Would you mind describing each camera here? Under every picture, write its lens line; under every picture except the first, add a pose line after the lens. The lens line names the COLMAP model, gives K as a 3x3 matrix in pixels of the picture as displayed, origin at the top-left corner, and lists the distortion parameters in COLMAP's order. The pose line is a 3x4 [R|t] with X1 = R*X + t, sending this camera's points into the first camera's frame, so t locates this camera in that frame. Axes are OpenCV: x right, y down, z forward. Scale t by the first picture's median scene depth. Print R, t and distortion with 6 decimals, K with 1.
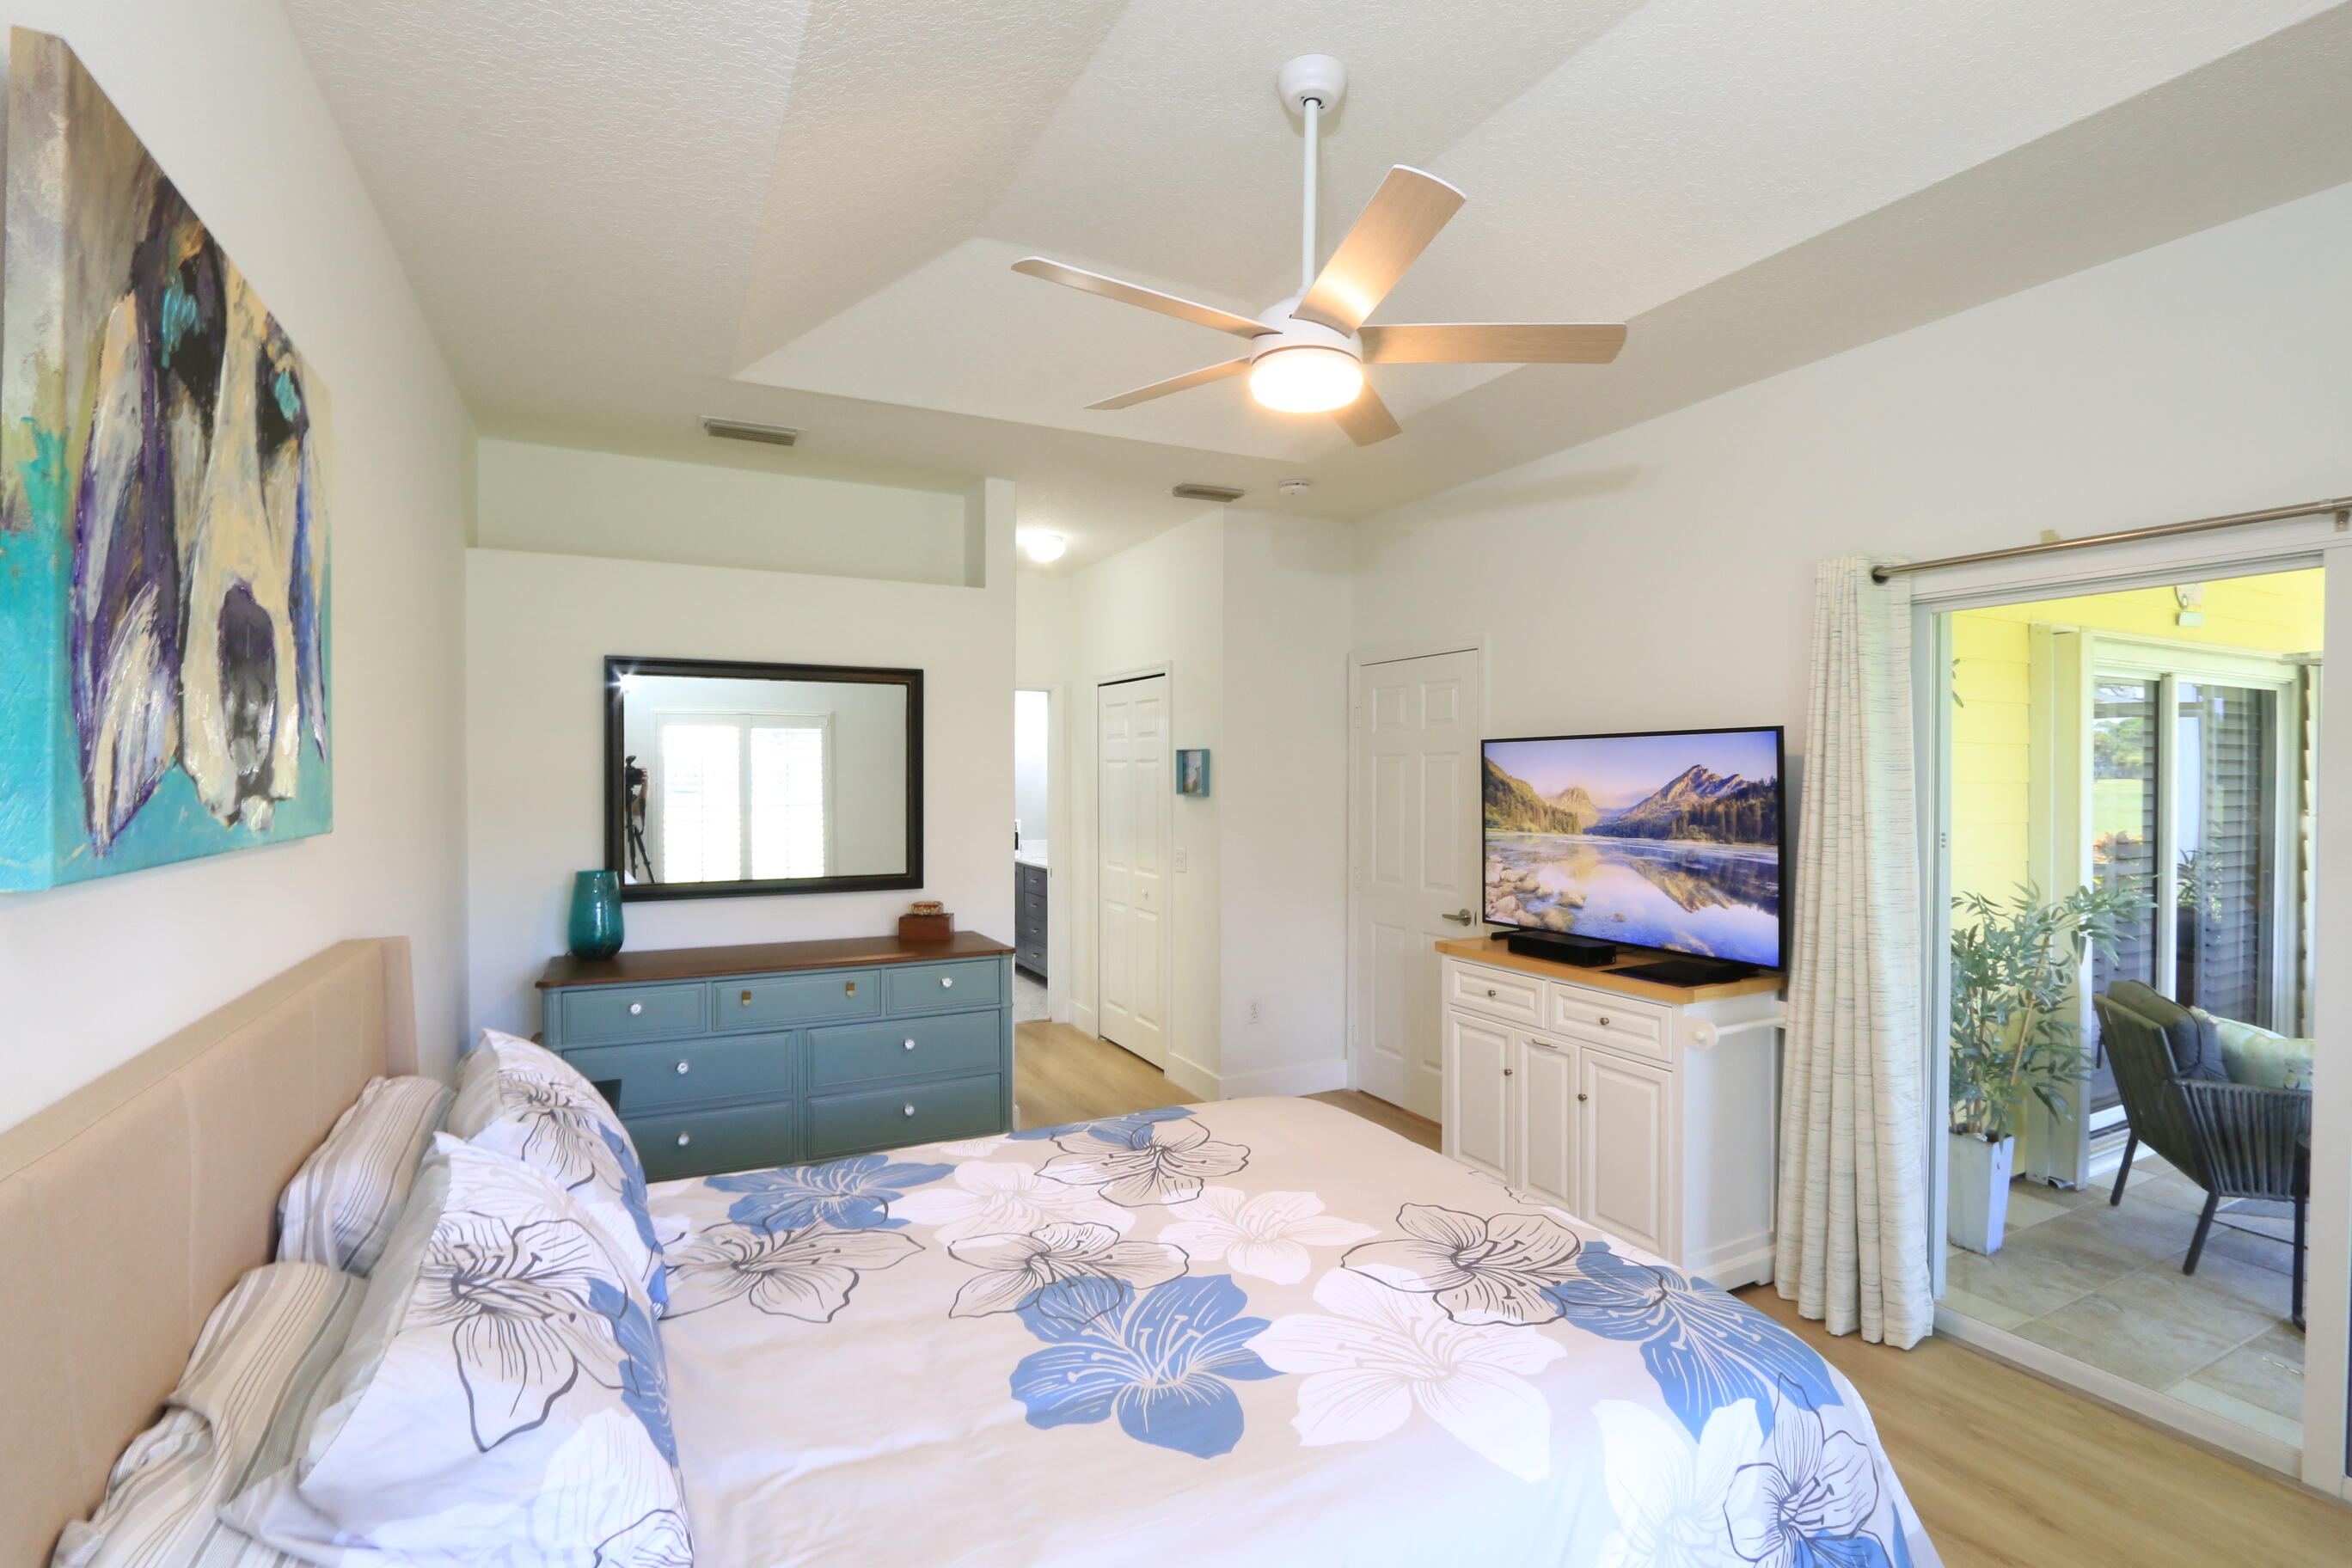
lens RADIAL K [[1088.2, 0, 1195.7], [0, 1088.2, 774.8], [0, 0, 1]] dist [-0.014918, 0.000202]
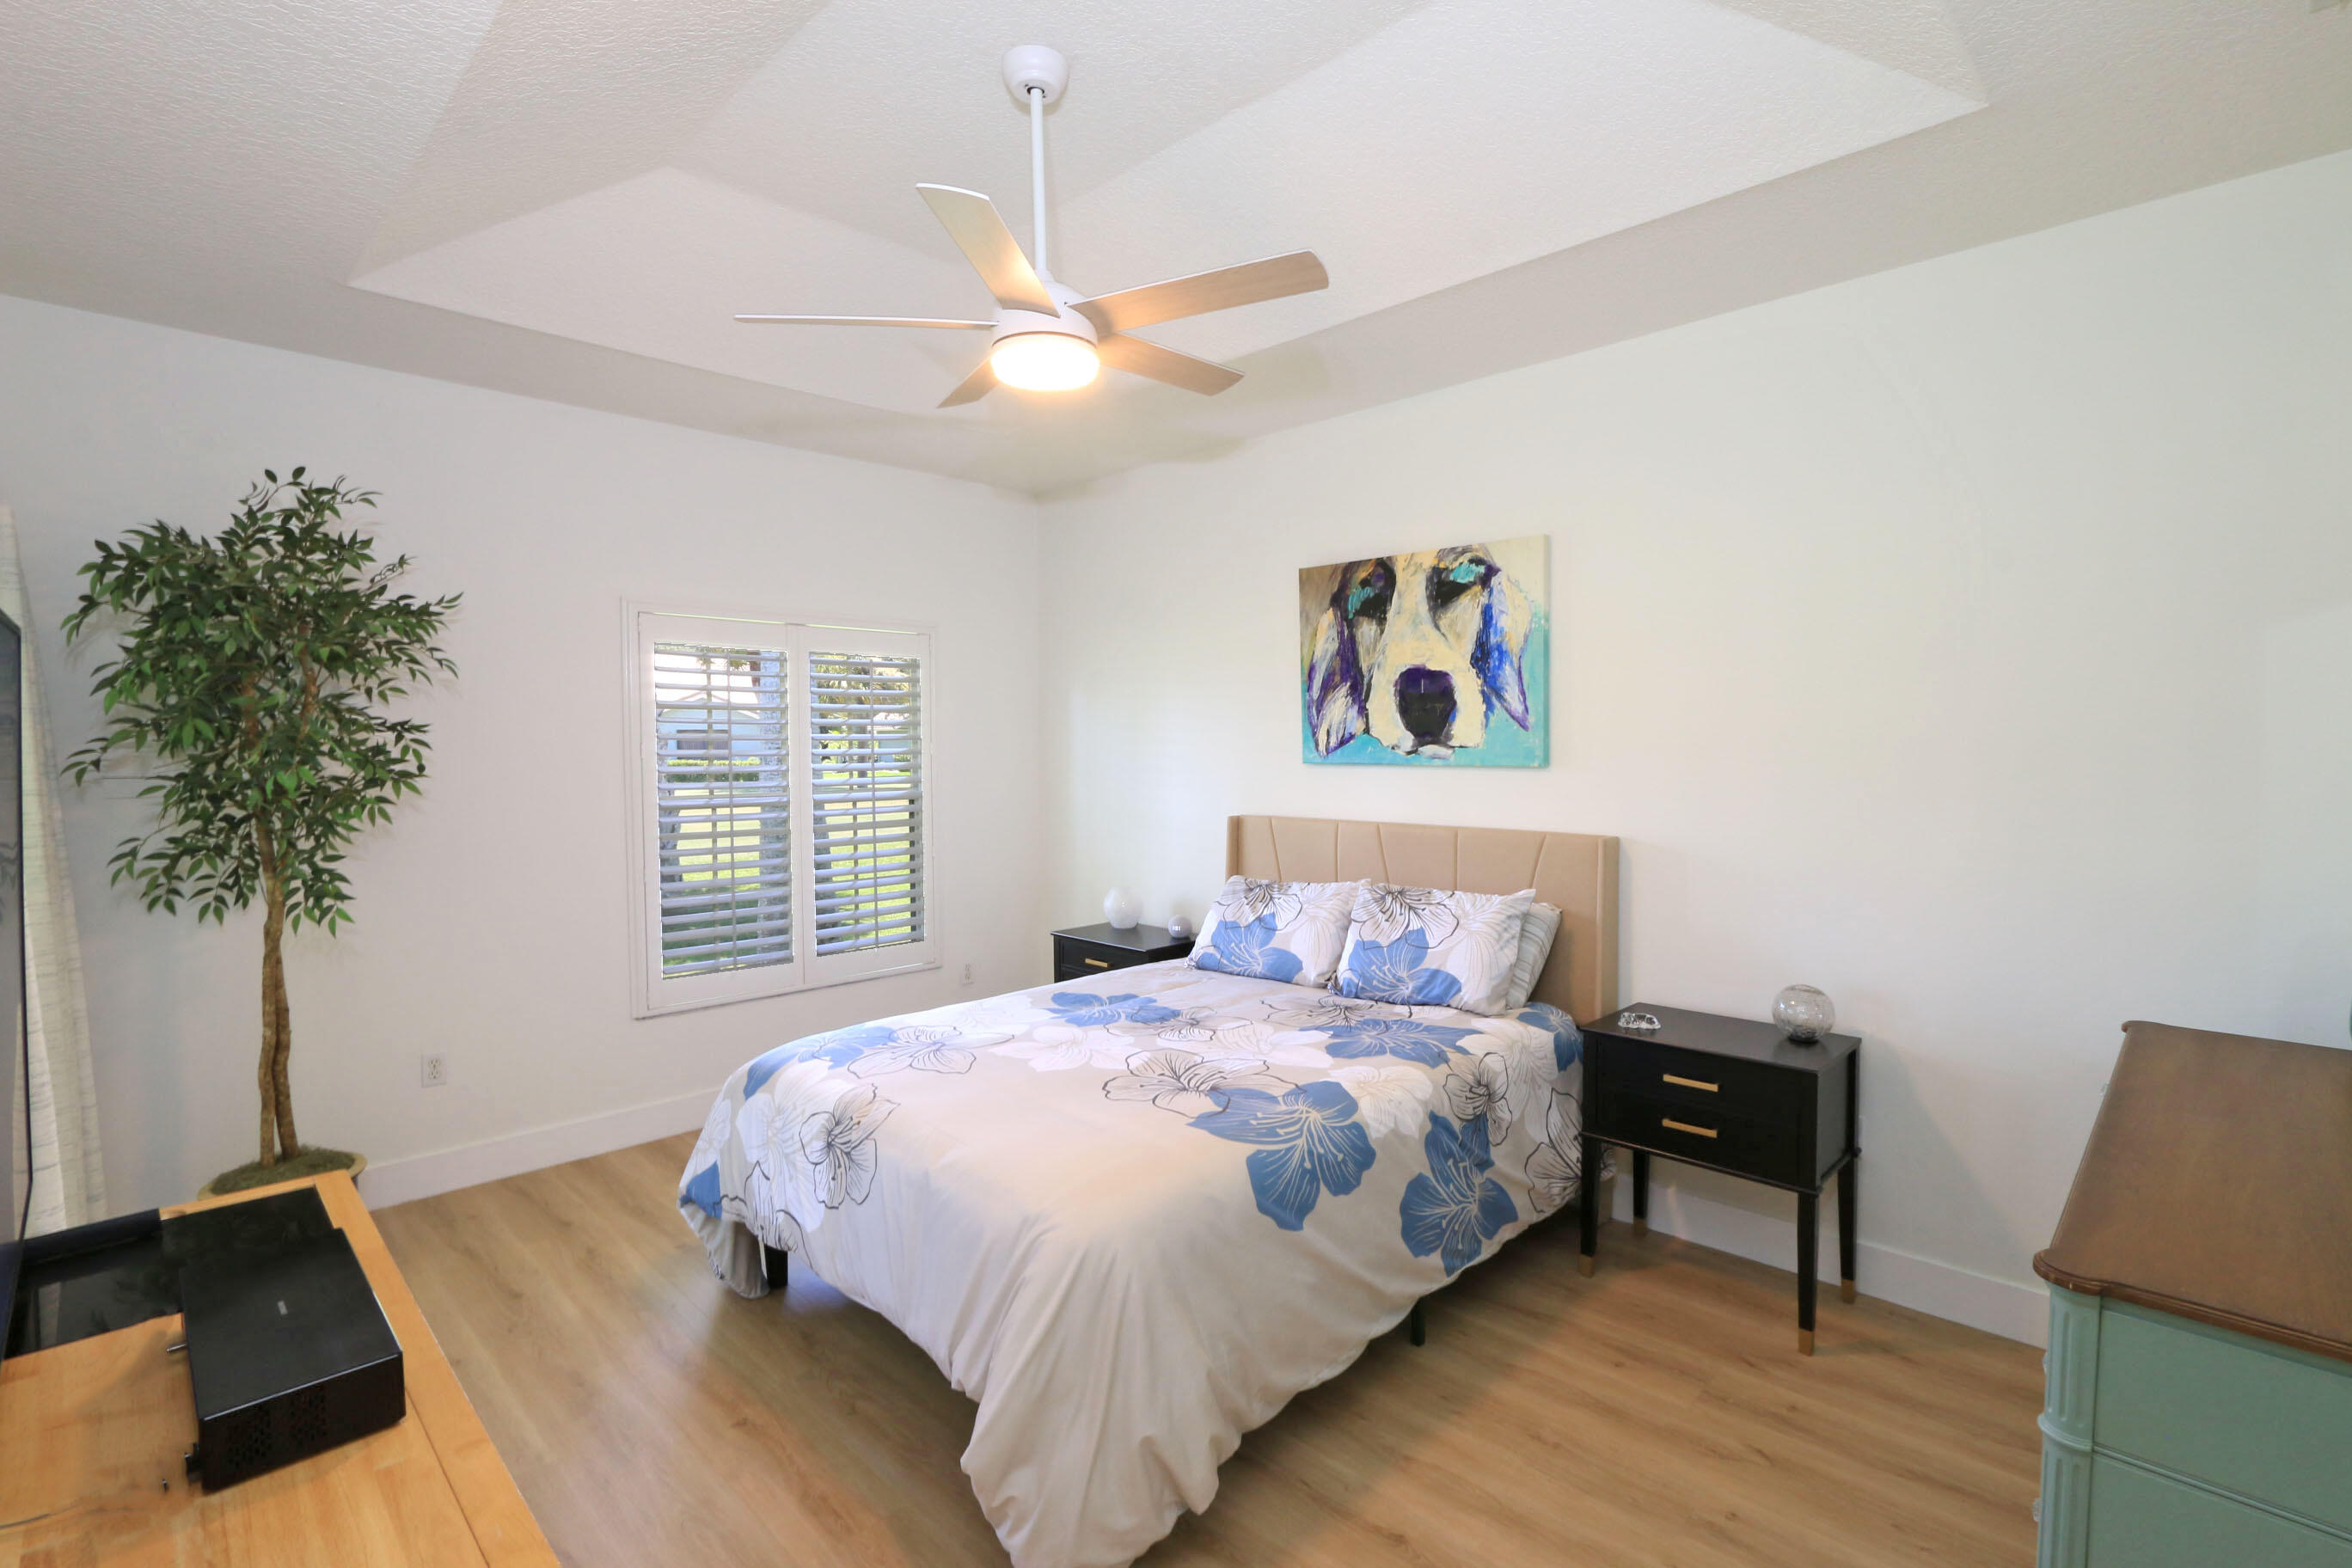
lens RADIAL K [[1079.4, 0, 1189.1], [0, 1079.4, 787.2], [0, 0, 1]] dist [-0.026963, 0.006851]
pose [[-0.951918, 0.018464, -0.305796, 0.209711], [0.004937, 0.998977, 0.044951, 0.001126], [0.306313, 0.041280, -0.951035, 1.468357]]
